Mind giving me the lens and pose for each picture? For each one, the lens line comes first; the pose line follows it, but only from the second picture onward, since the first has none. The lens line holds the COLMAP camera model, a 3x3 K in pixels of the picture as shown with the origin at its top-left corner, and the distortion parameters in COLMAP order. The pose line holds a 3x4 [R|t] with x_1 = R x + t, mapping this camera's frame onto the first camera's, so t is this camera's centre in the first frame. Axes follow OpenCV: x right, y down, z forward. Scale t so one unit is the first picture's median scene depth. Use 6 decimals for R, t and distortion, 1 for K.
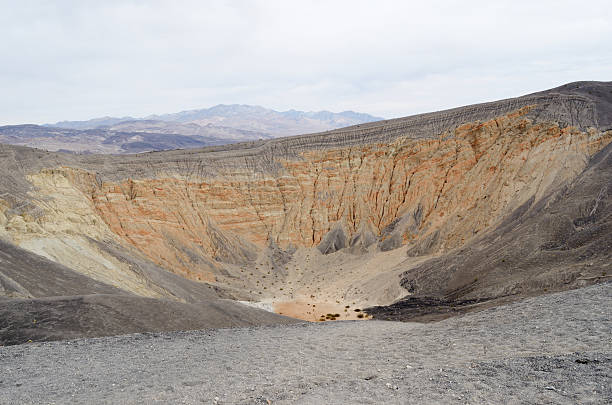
lens RADIAL K [[474.2, 0, 304.1], [0, 474.2, 205.9], [0, 0, 1]] dist [-0.088601, 0.020224]
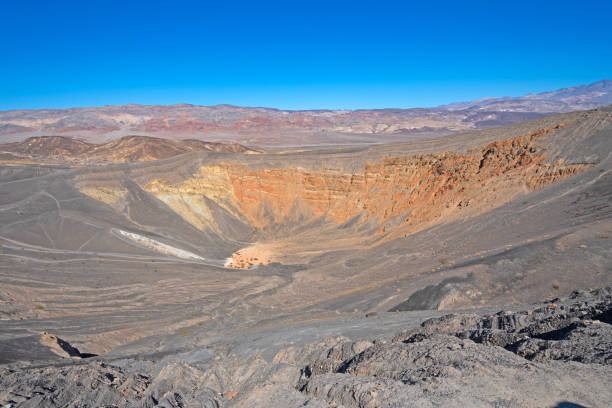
lens RADIAL K [[330.3, 0, 304.9], [0, 330.3, 206.5], [0, 0, 1]] dist [0.008772, -0.004076]
pose [[0.630185, 0.183141, -0.754537, 0.726842], [-0.086437, 0.982291, 0.166229, -0.131214], [0.771619, -0.039535, 0.634855, 0.214900]]
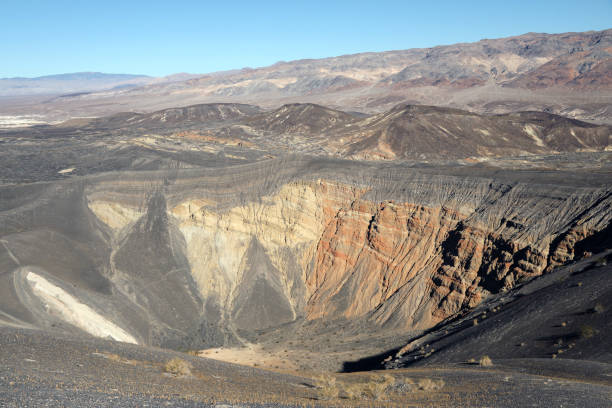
lens RADIAL K [[664.2, 0, 302.9], [0, 664.2, 204.5], [0, 0, 1]] dist [0.018358, 0.000000]
pose [[-0.132495, 0.189080, -0.972982, 0.848956], [-0.095787, 0.974599, 0.202438, -0.268734], [0.986544, 0.120021, -0.111018, 0.860502]]
